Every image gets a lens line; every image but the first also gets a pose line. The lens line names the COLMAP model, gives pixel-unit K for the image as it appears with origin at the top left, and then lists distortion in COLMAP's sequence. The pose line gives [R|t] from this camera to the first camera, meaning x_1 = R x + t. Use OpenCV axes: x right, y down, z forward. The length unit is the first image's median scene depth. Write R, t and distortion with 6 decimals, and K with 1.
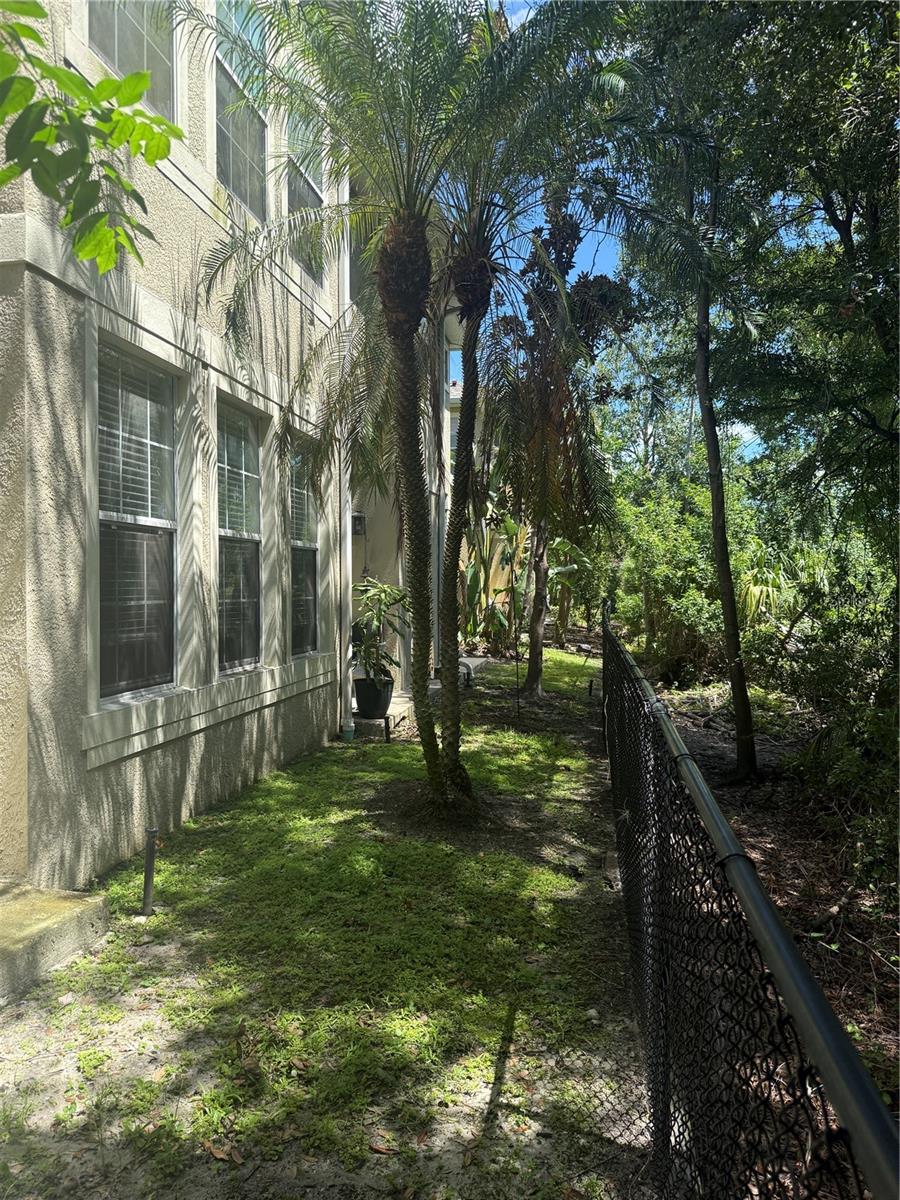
lens RADIAL K [[849.1, 0, 448.2], [0, 849.1, 594.9], [0, 0, 1]] dist [0.046855, -0.055099]
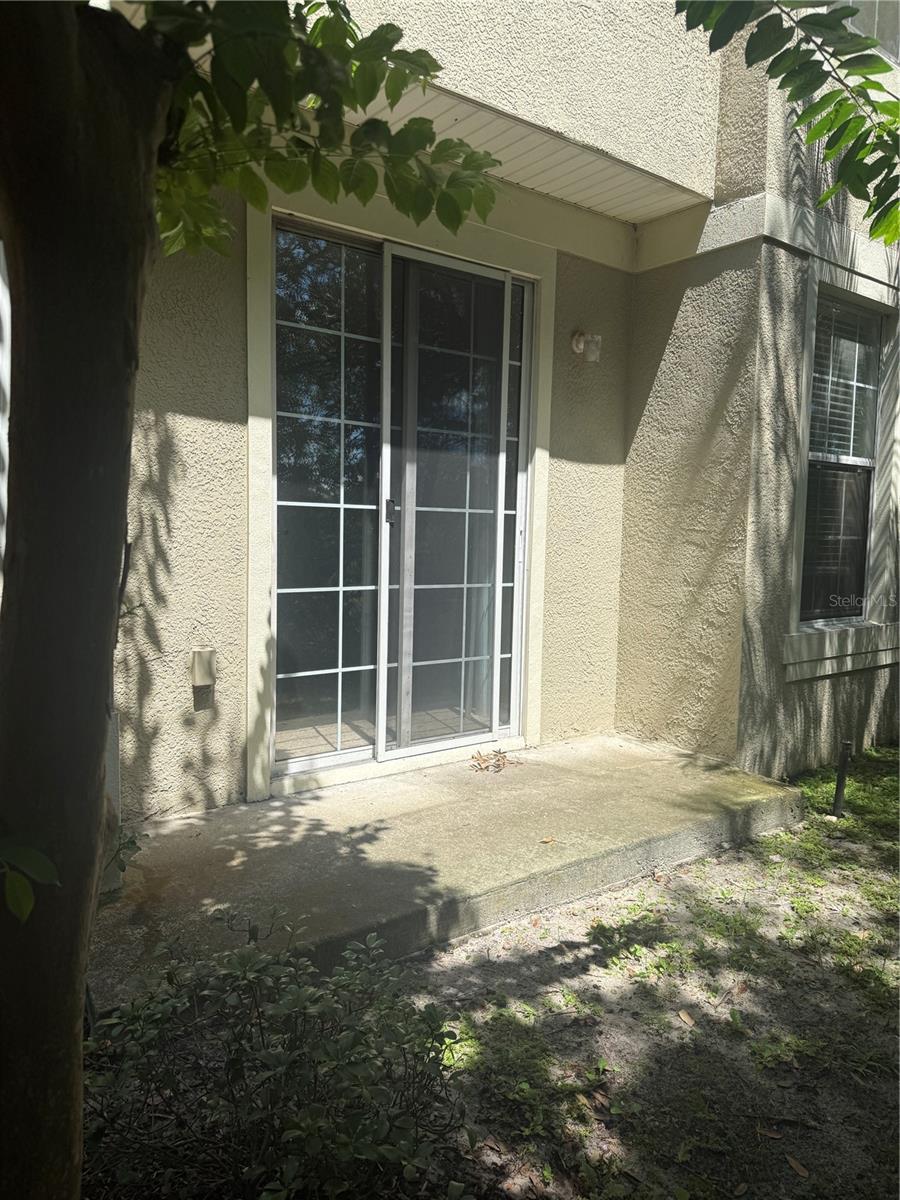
lens RADIAL K [[849.1, 0, 448.6], [0, 849.1, 596.3], [0, 0, 1]] dist [0.046855, -0.055099]
pose [[0.746757, 0.069251, -0.661482, -0.012909], [-0.026917, 0.996897, 0.073978, 0.019961], [0.664552, -0.037438, 0.746303, -0.150056]]
